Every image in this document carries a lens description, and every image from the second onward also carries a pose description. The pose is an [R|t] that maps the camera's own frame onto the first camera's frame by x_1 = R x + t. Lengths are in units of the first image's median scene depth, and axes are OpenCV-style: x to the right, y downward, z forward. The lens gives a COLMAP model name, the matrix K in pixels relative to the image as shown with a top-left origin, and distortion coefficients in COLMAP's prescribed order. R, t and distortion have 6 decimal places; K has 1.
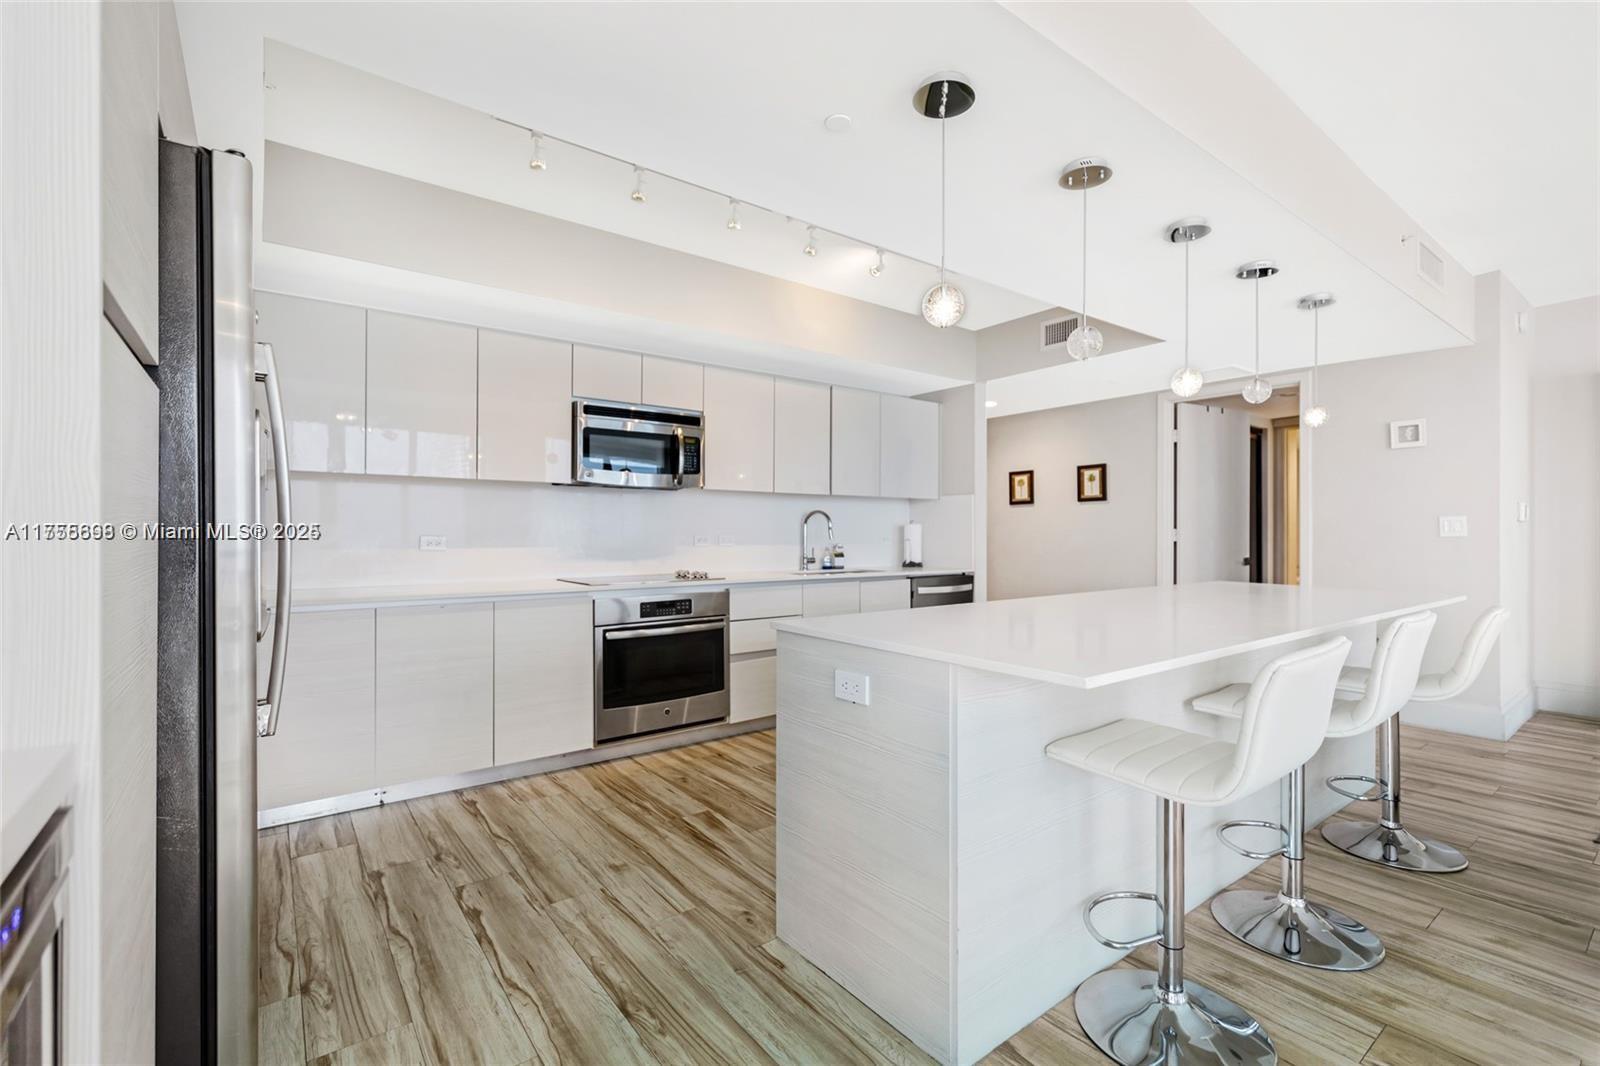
lens RADIAL K [[728.0, 0, 806.4], [0, 728.0, 530.9], [0, 0, 1]] dist [0.001375, -0.000096]
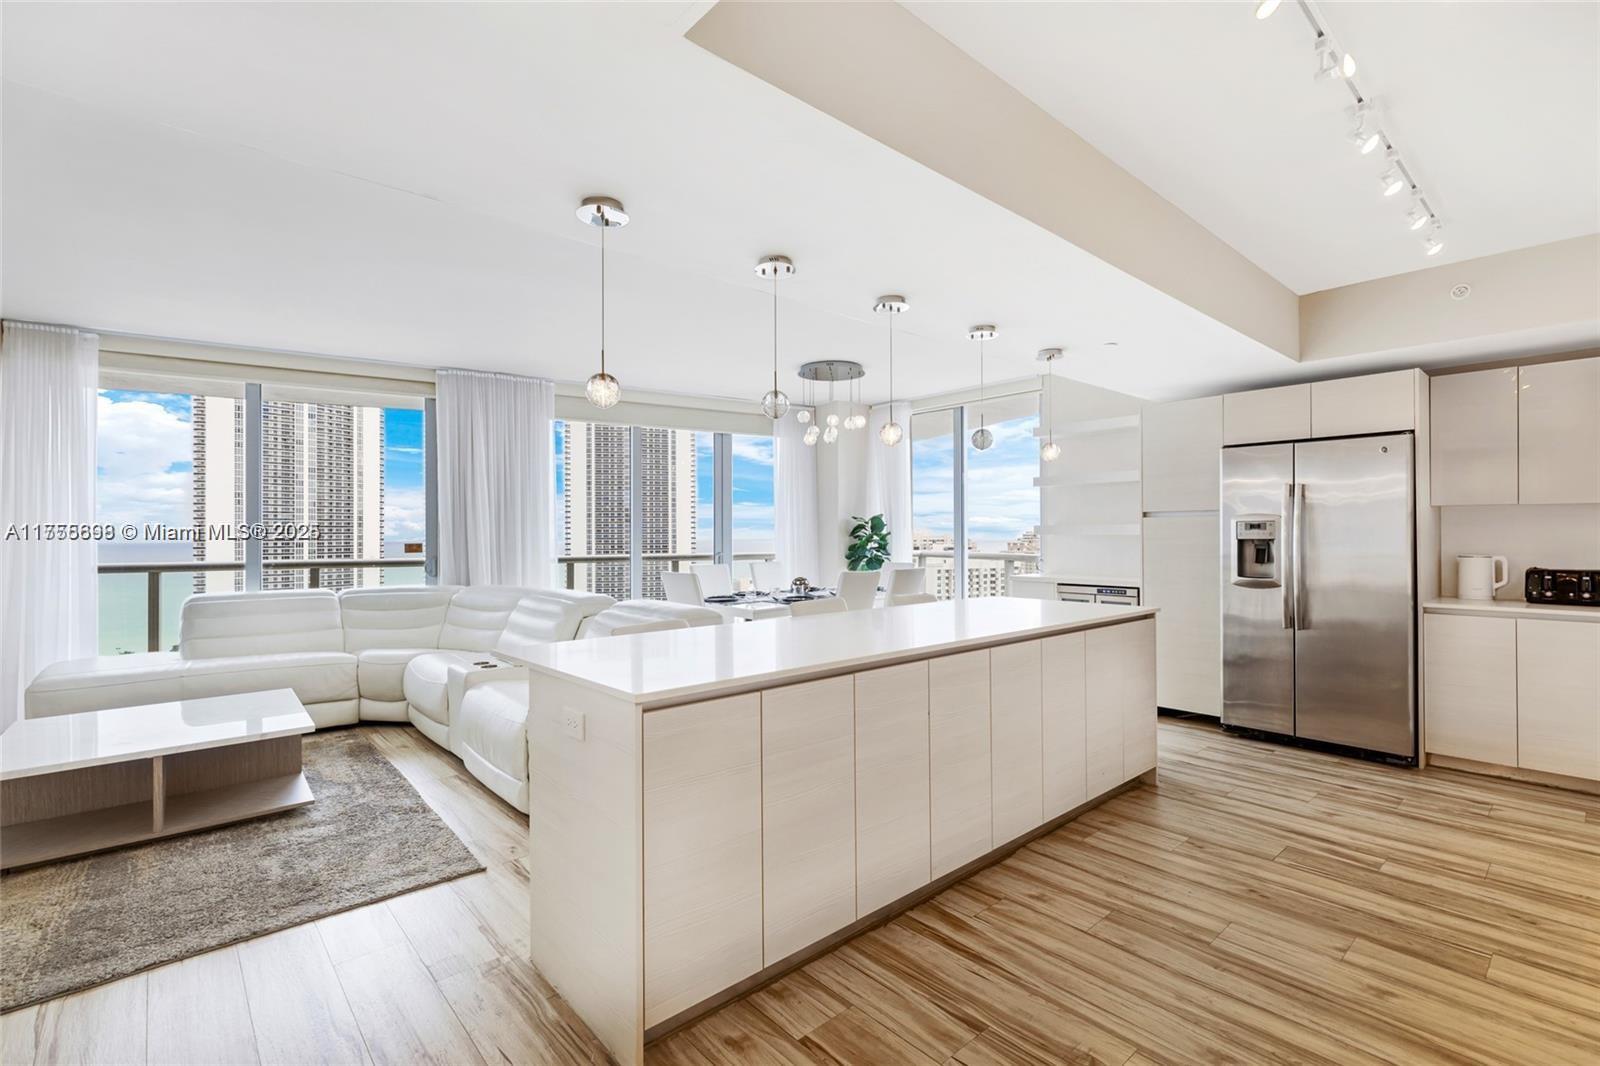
lens RADIAL K [[728.0, 0, 806.4], [0, 728.0, 530.9], [0, 0, 1]] dist [0.001375, -0.000096]
pose [[-0.997216, -0.001266, -0.074562, 0.681656], [-0.000927, 0.999989, -0.004581, -0.032952], [0.074567, -0.004499, -0.997206, 1.969765]]
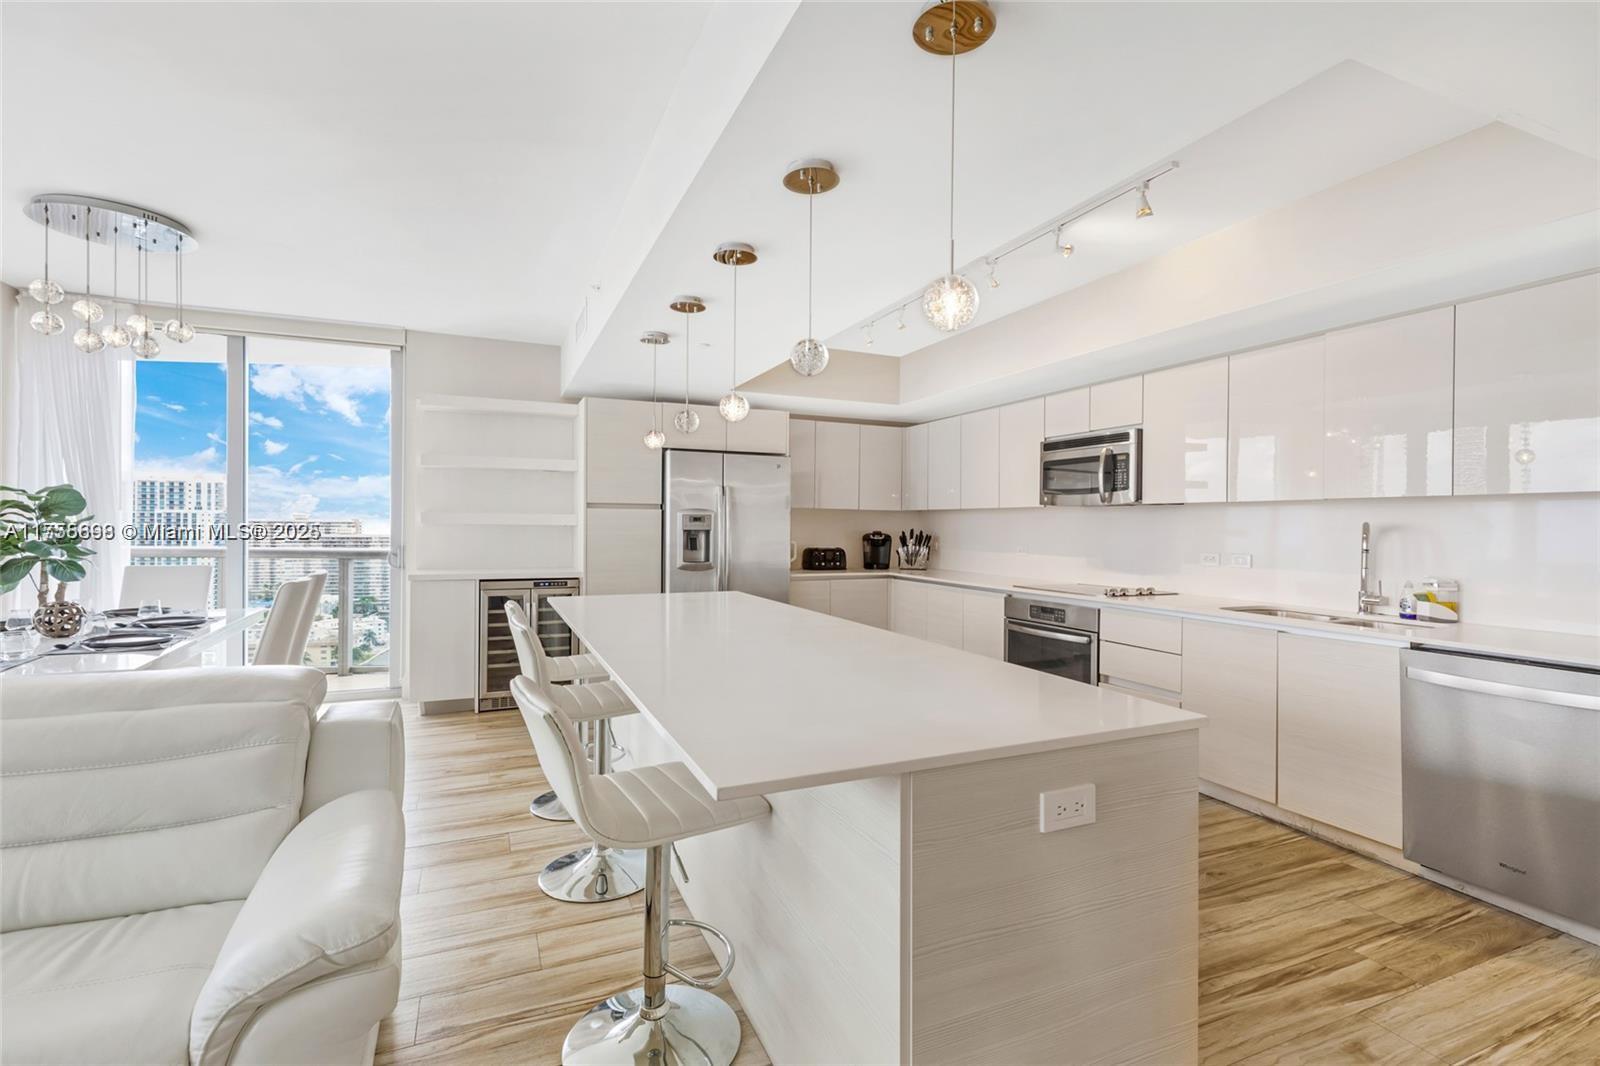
lens RADIAL K [[728.0, 0, 806.4], [0, 728.0, 530.9], [0, 0, 1]] dist [0.001375, -0.000096]
pose [[-0.239060, 0.001104, -0.971004, 1.334996], [-0.010563, 0.999937, 0.003737, -0.030752], [0.970947, 0.011150, -0.239034, 1.219414]]
